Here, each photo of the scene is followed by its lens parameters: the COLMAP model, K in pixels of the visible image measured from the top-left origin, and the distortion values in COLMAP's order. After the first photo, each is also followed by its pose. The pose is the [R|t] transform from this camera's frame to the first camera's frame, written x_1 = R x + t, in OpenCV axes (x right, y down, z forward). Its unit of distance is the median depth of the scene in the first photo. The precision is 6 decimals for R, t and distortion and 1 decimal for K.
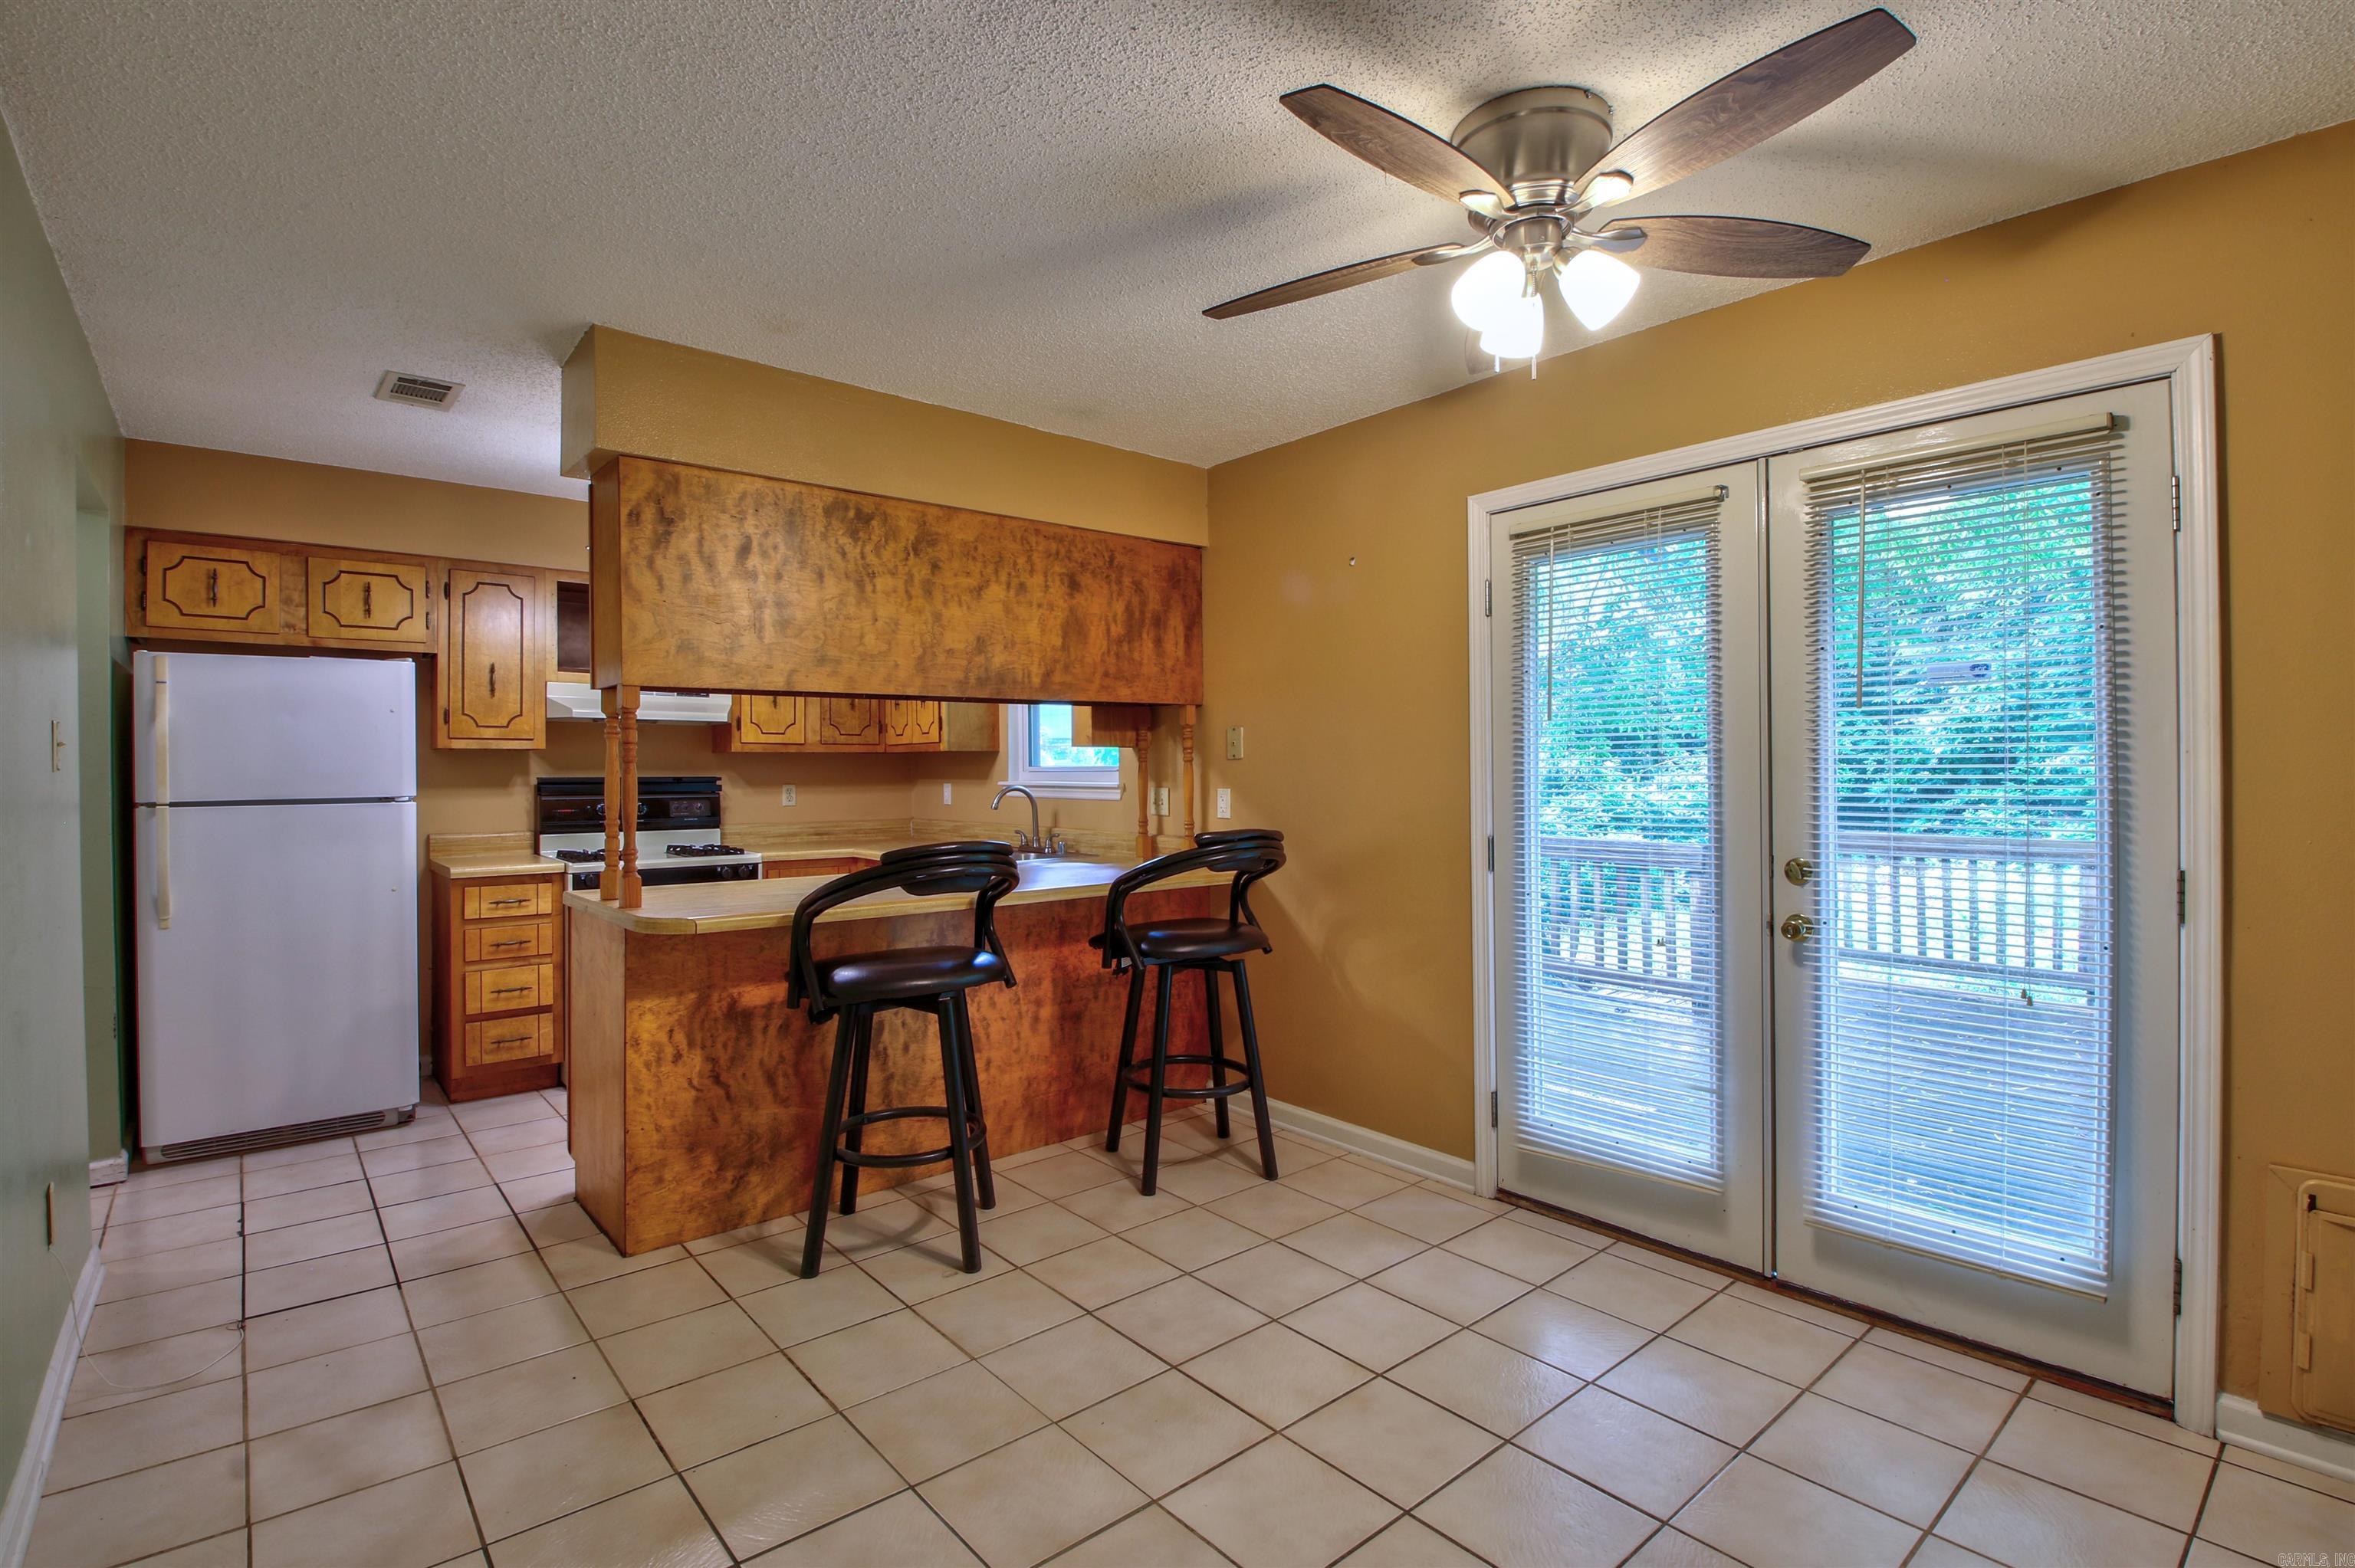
lens RADIAL K [[1100.6, 0, 1176.5], [0, 1100.6, 768.2], [0, 0, 1]] dist [0.026173, -0.031877]
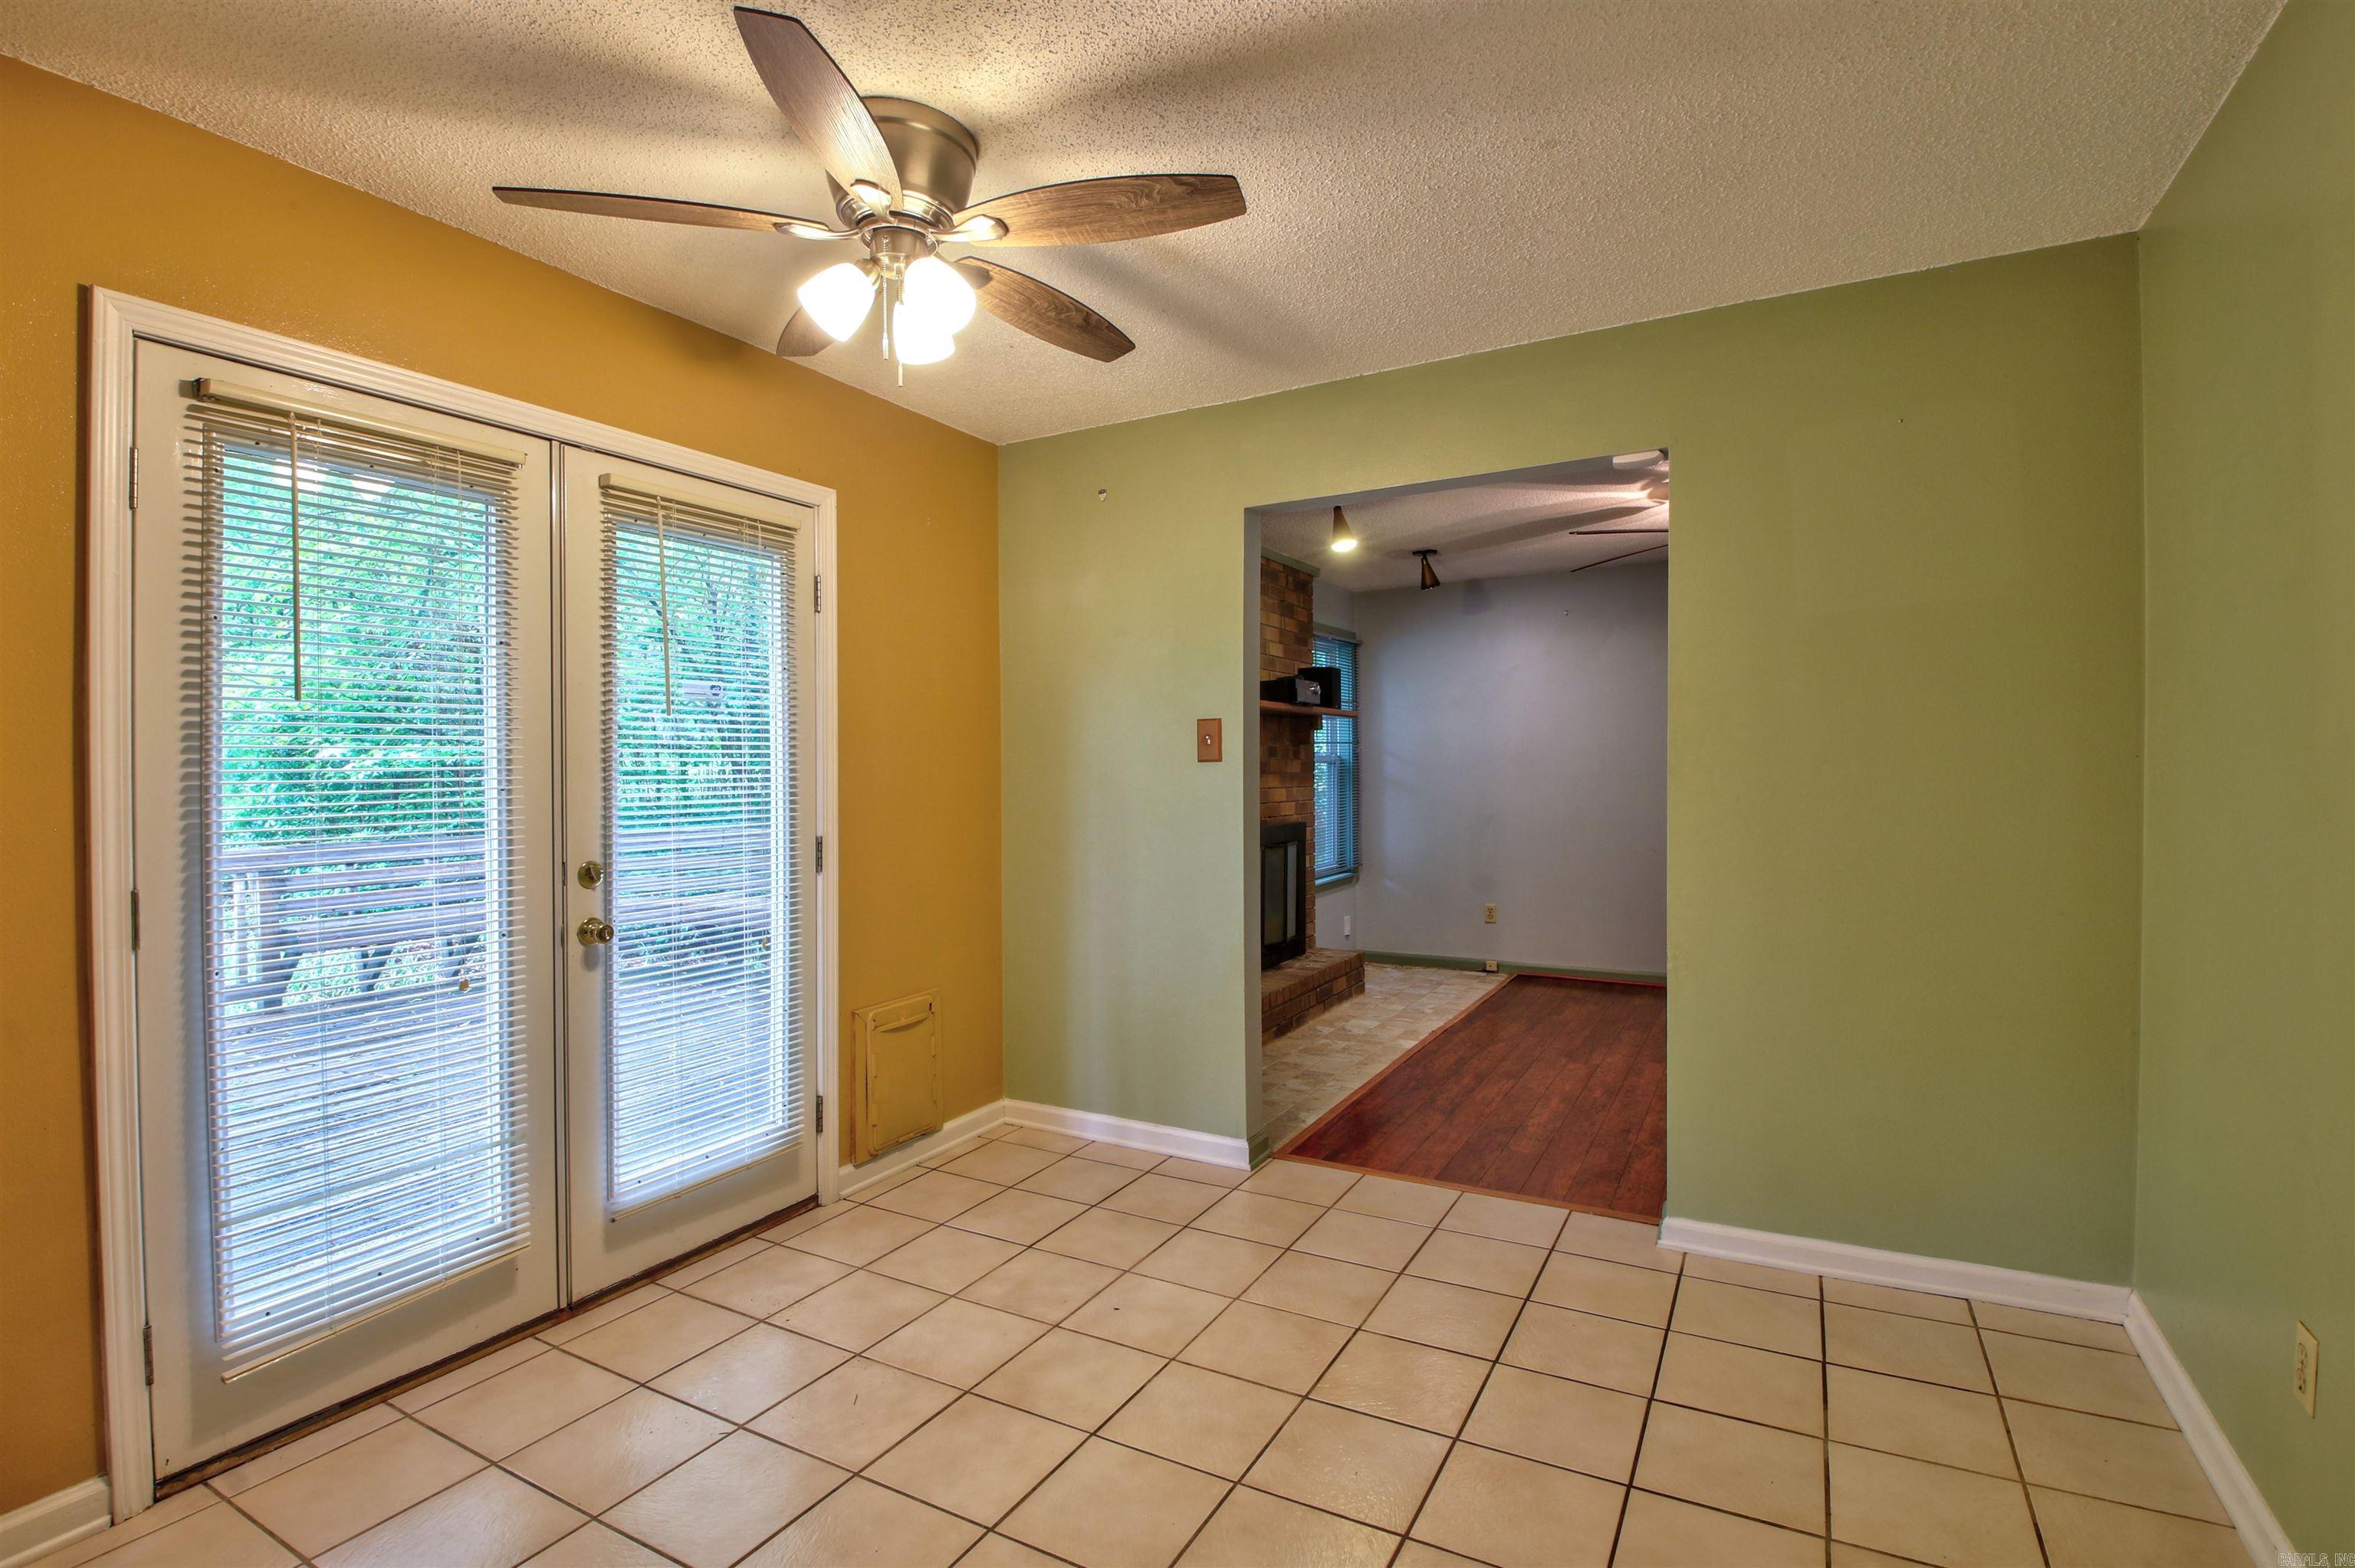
lens RADIAL K [[1100.6, 0, 1176.5], [0, 1100.6, 768.2], [0, 0, 1]] dist [0.026173, -0.031877]
pose [[-0.345419, 0.006843, 0.938424, -0.394957], [0.009666, 0.999946, -0.003733, 0.005189], [-0.938399, 0.007782, -0.345467, 0.612839]]
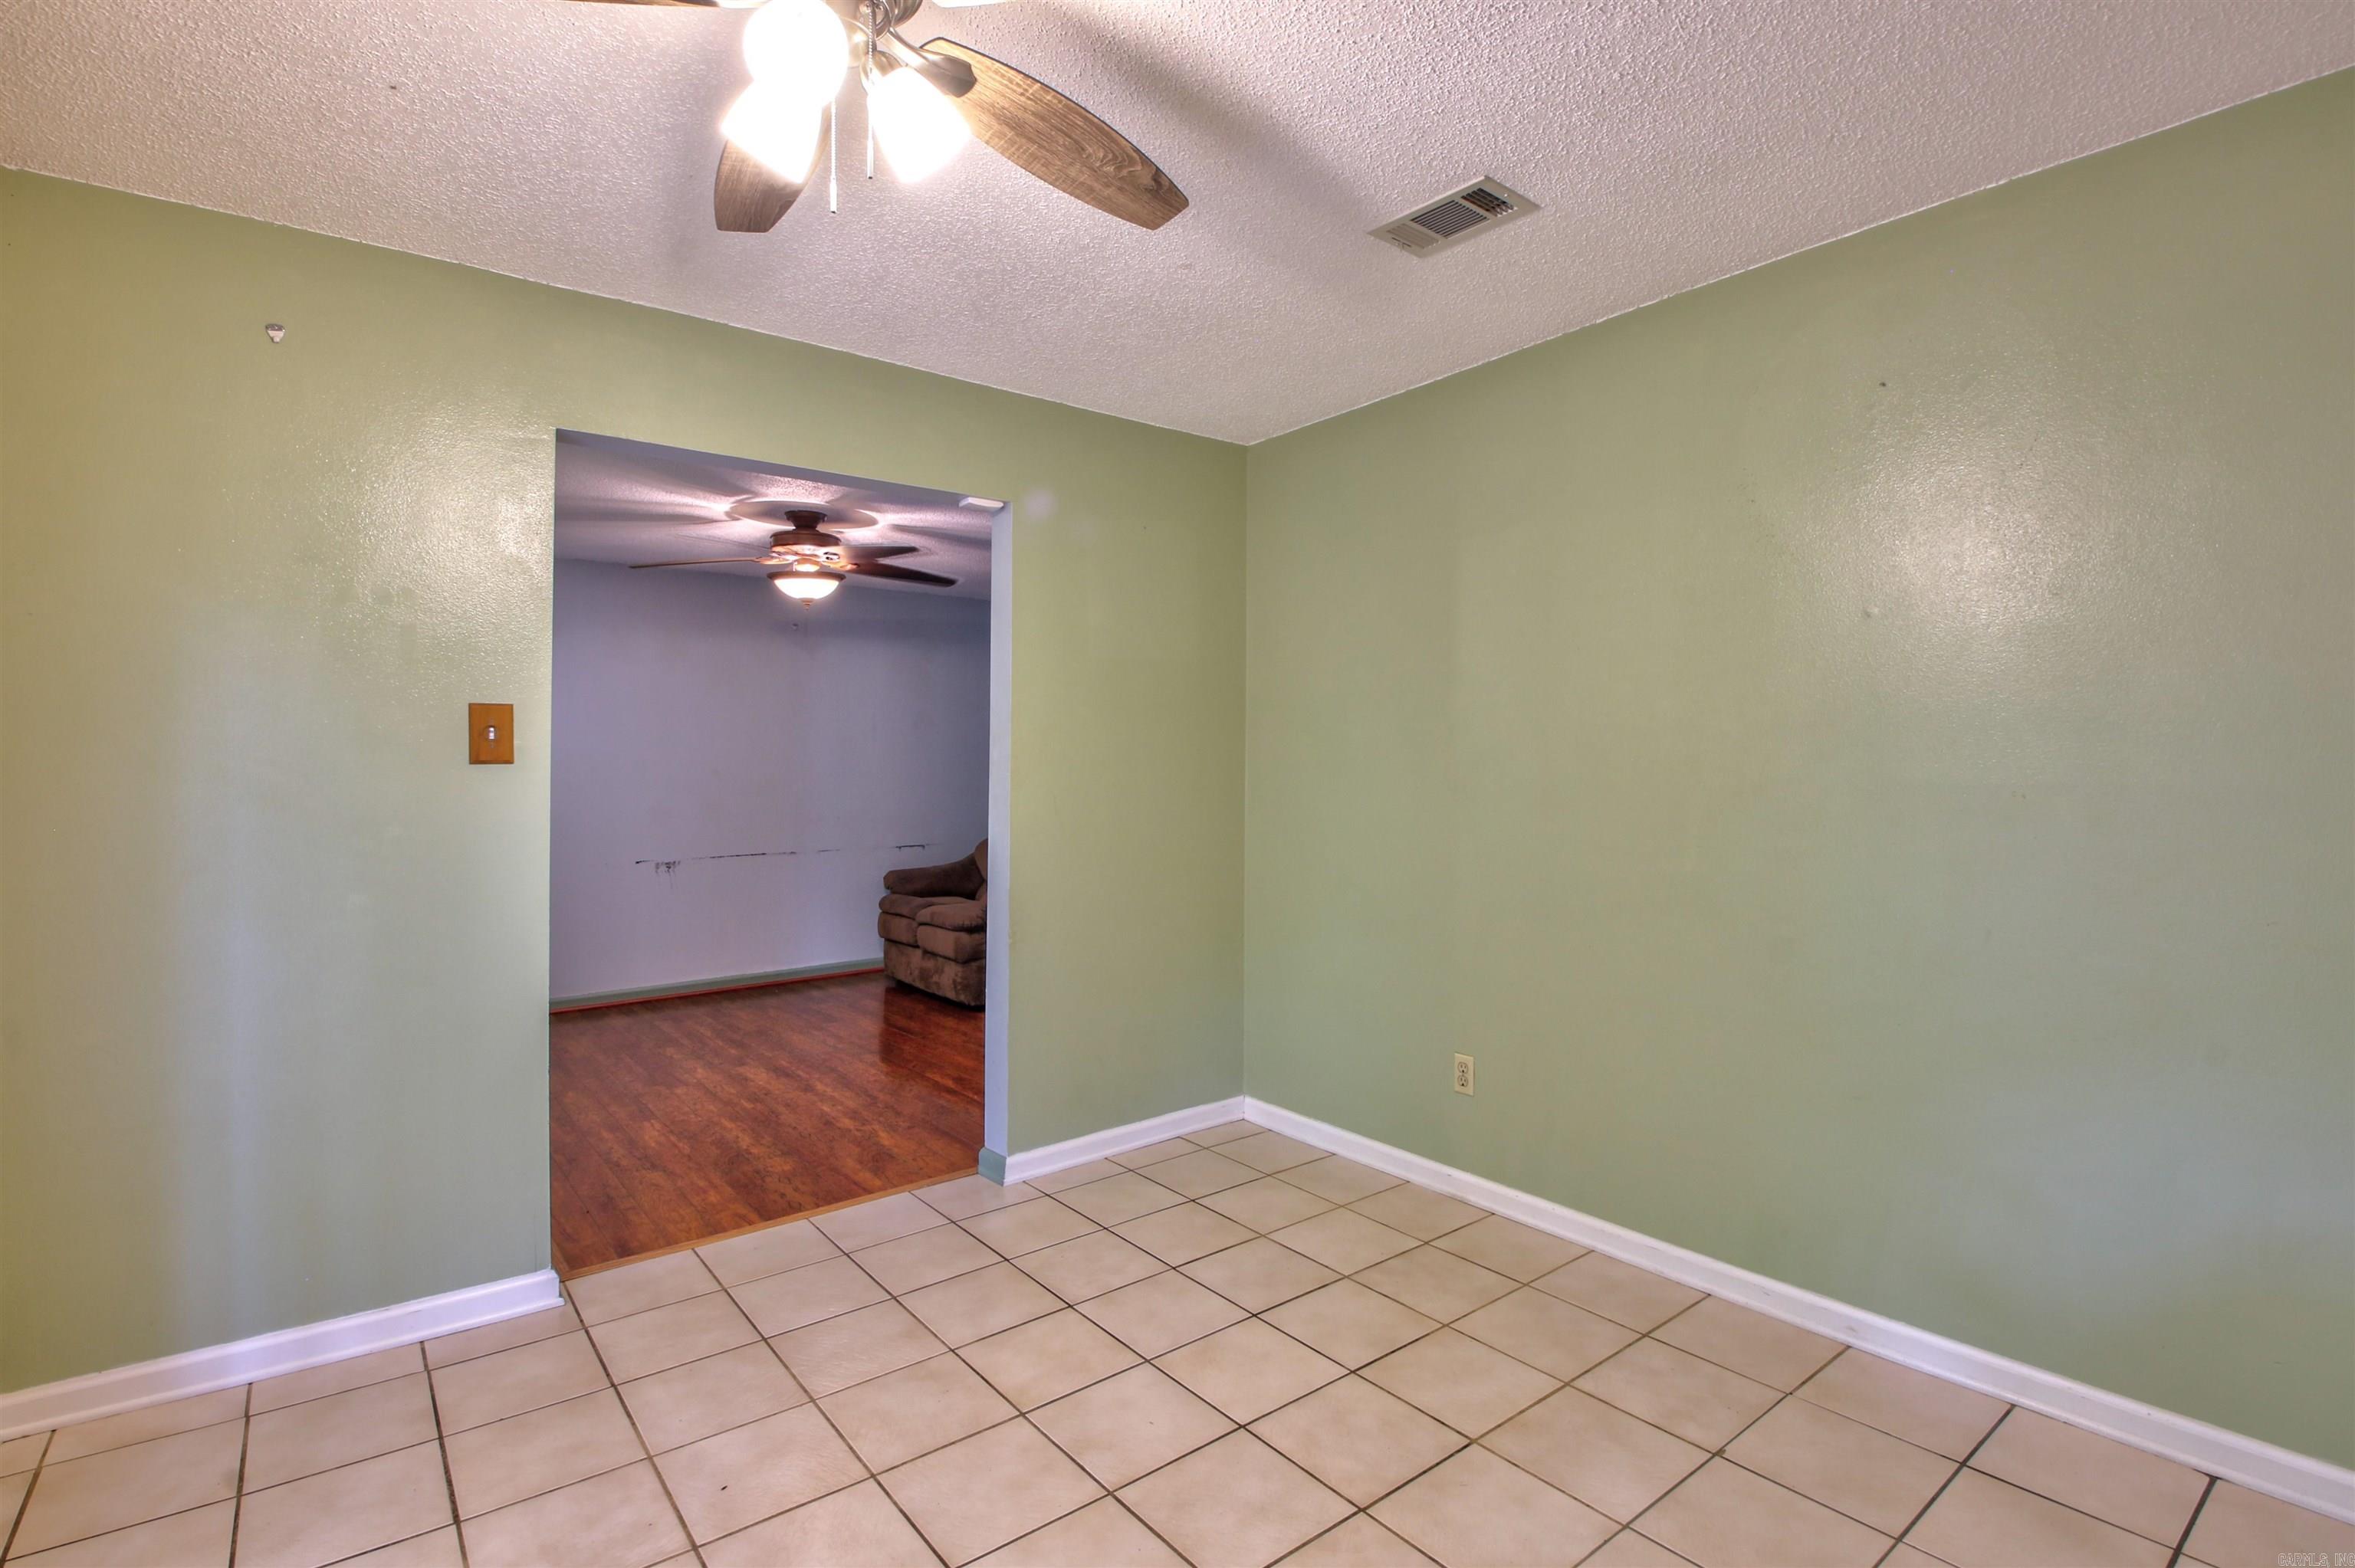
lens RADIAL K [[1100.6, 0, 1176.5], [0, 1100.6, 768.2], [0, 0, 1]] dist [0.026173, -0.031877]
pose [[-0.998931, 0.008535, 0.045420, 0.038401], [0.008310, 0.999952, -0.005137, 0.006212], [-0.045462, -0.004754, -0.998955, 0.928173]]
